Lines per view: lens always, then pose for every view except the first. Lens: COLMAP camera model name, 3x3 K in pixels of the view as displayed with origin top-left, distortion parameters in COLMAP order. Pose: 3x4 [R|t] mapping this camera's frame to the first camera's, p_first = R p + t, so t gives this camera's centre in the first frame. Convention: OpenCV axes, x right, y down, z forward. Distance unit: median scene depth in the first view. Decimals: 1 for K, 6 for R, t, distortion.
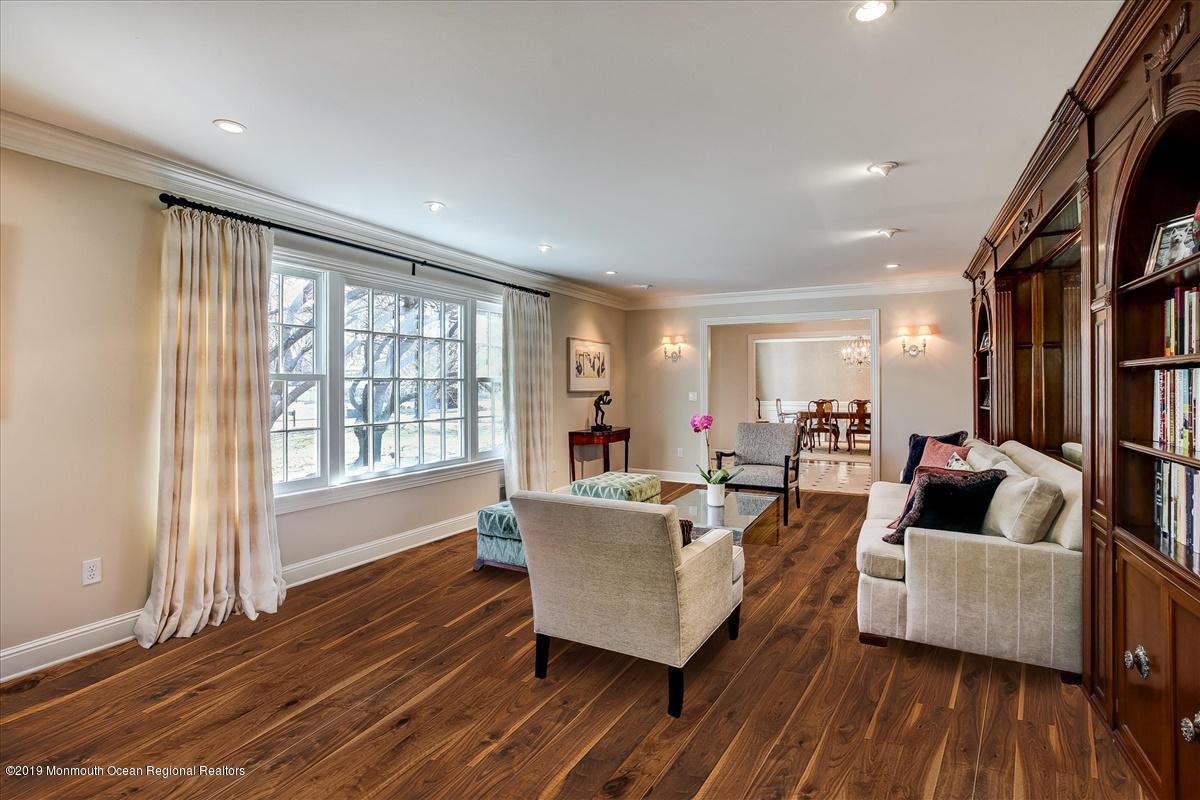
lens RADIAL K [[555.9, 0, 600.0], [0, 555.9, 400.0], [0, 0, 1]] dist [-0.017490, 0.000908]
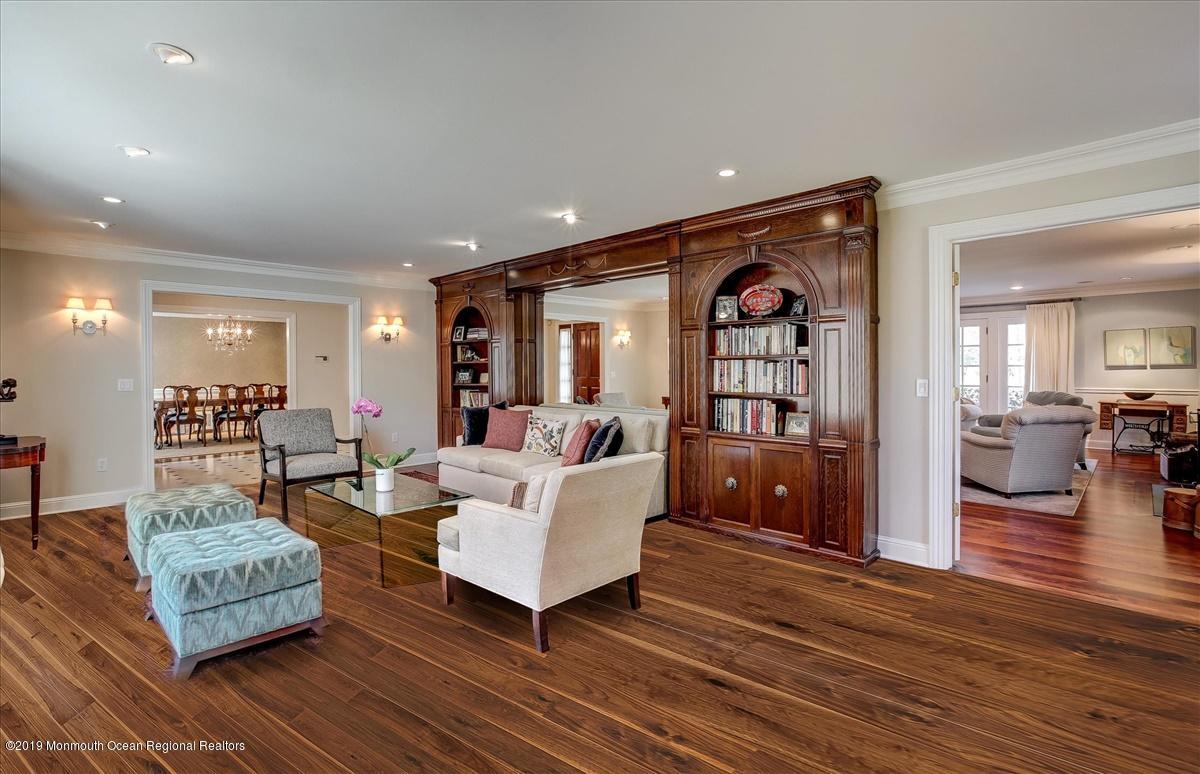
lens RADIAL K [[560.2, 0, 600.0], [0, 560.2, 387.0], [0, 0, 1]] dist [-0.000351, 0.000018]
pose [[0.290617, -0.036557, 0.956141, -0.349400], [0.030285, 0.999121, 0.028995, -0.006464], [-0.956360, 0.020530, 0.291469, 0.195147]]
